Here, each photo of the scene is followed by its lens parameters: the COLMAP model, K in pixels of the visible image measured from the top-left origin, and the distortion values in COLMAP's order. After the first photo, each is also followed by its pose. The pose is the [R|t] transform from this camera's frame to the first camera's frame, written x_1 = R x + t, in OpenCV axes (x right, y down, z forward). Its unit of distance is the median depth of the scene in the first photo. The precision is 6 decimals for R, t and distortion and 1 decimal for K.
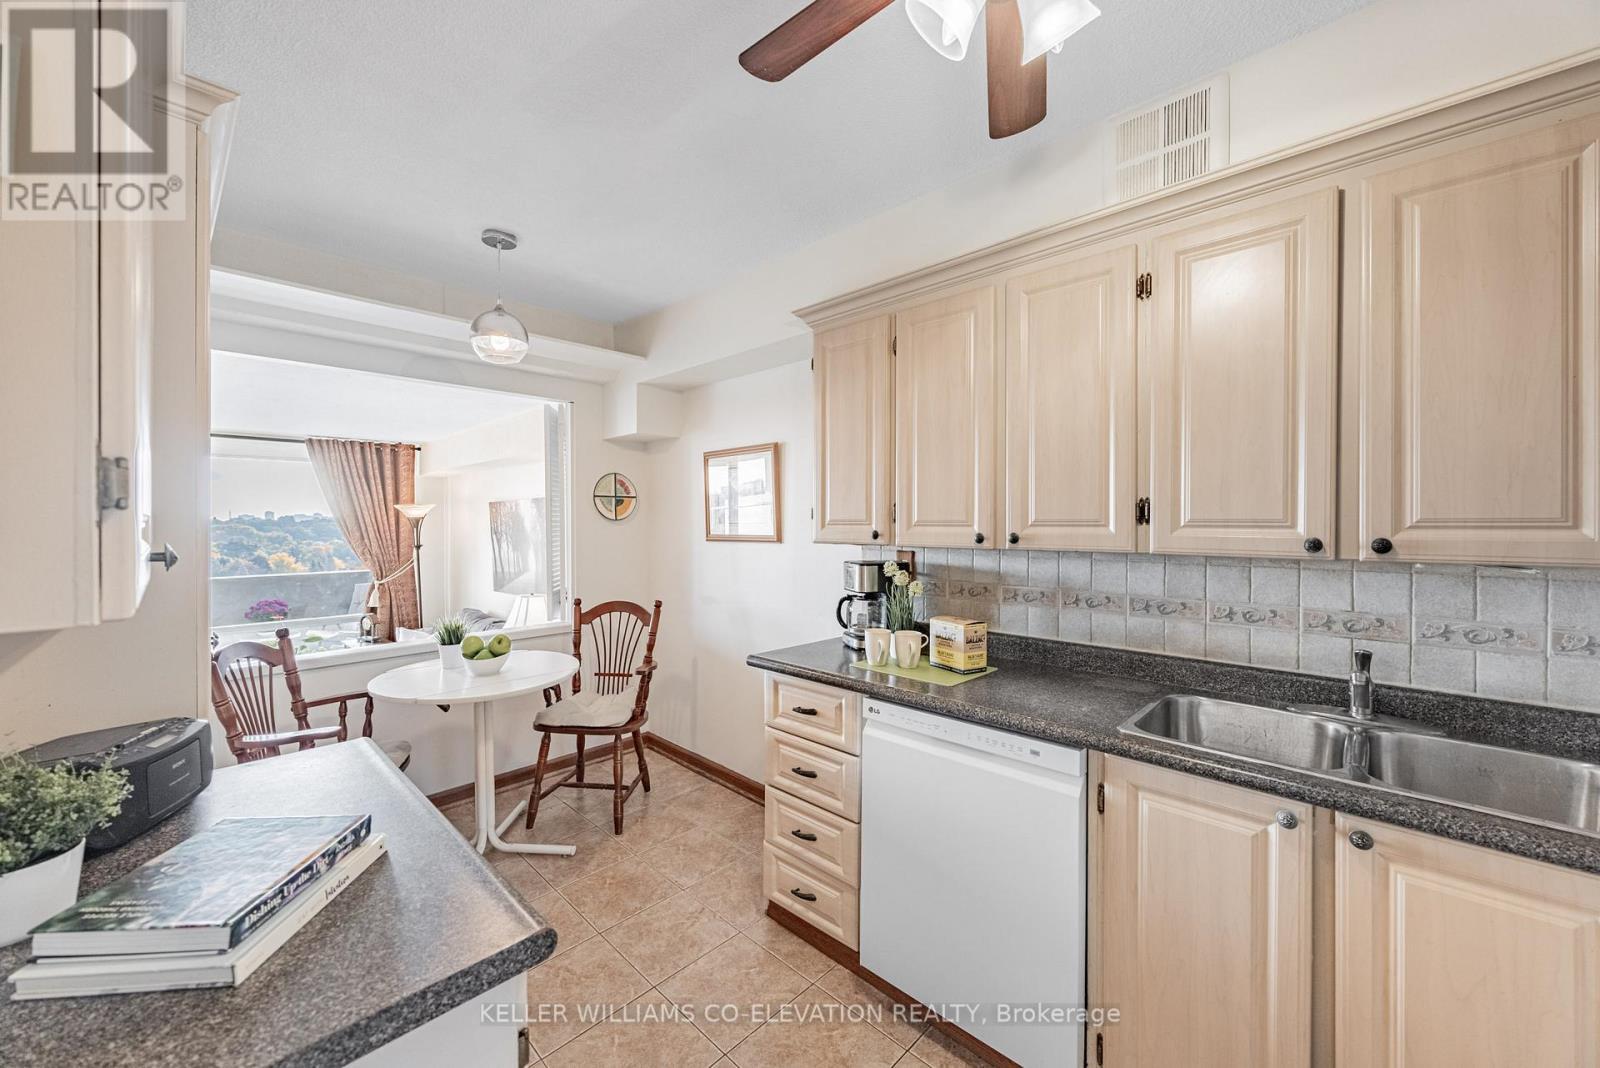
lens RADIAL K [[608.4, 0, 817.0], [0, 608.4, 525.0], [0, 0, 1]] dist [-0.006311, 0.001111]
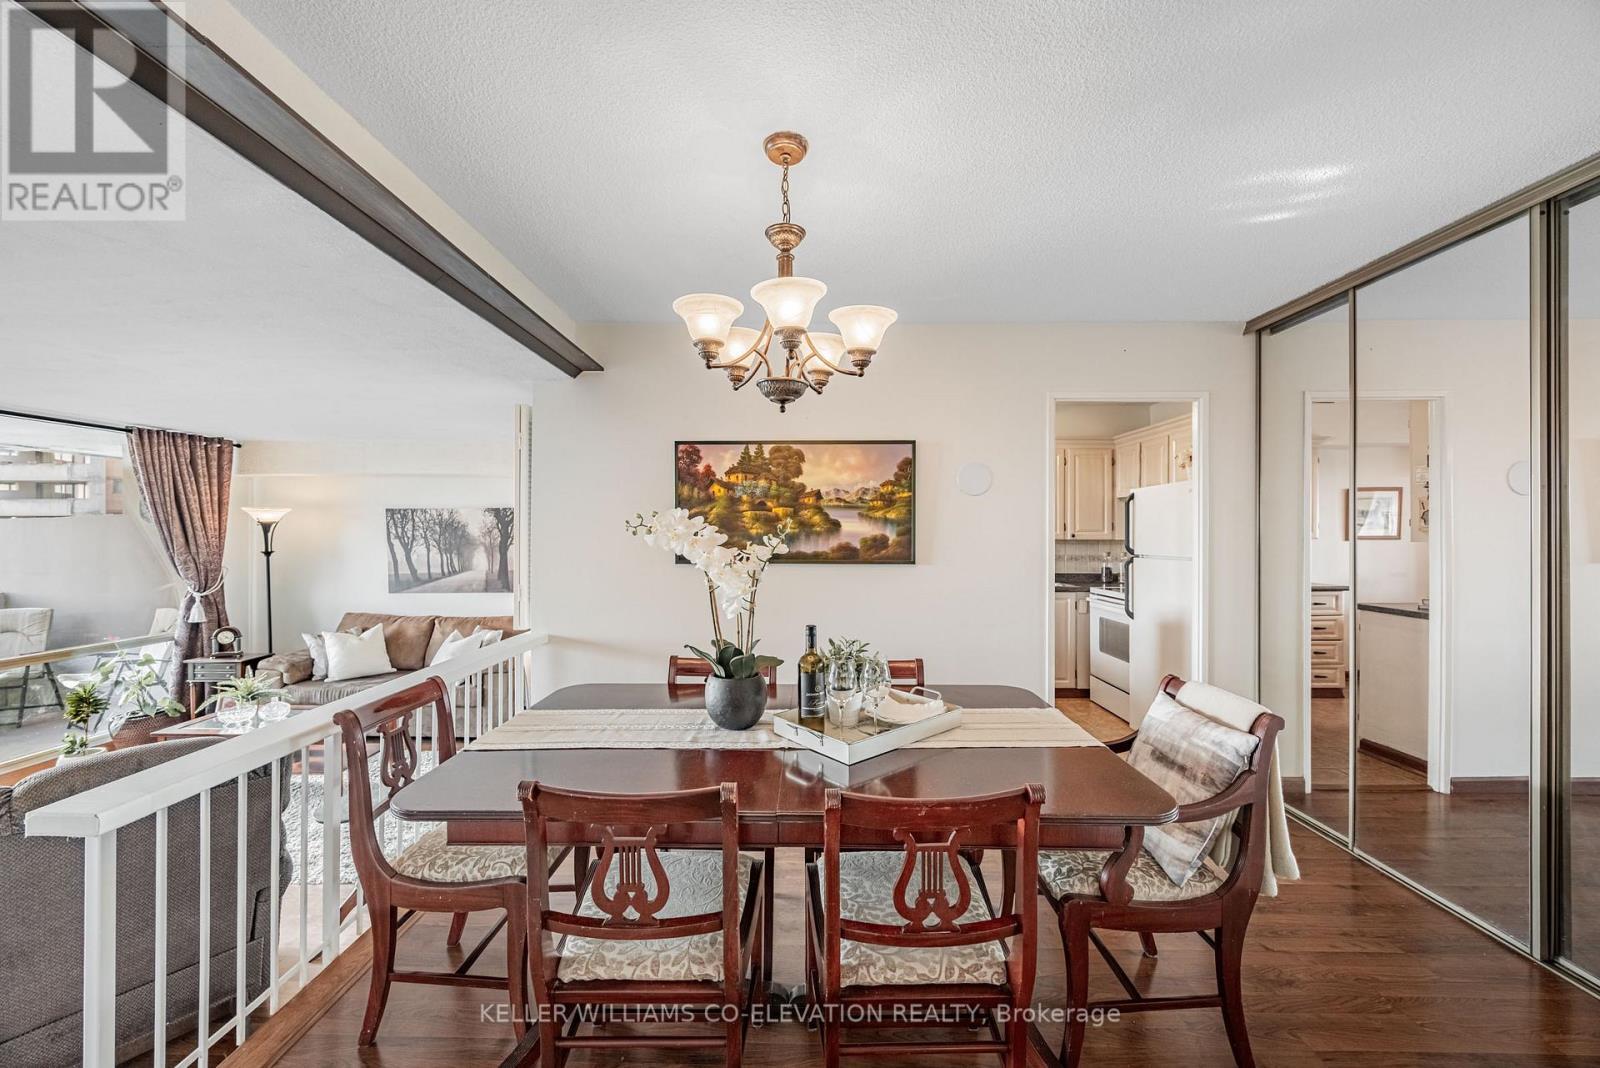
lens RADIAL K [[608.4, 0, 793.7], [0, 608.4, 536.7], [0, 0, 1]] dist [-0.006311, 0.001111]
pose [[0.744119, -0.002892, 0.668041, -1.774460], [-0.000941, 0.999985, 0.005378, 0.013233], [-0.668046, -0.004631, 0.744105, -0.612934]]
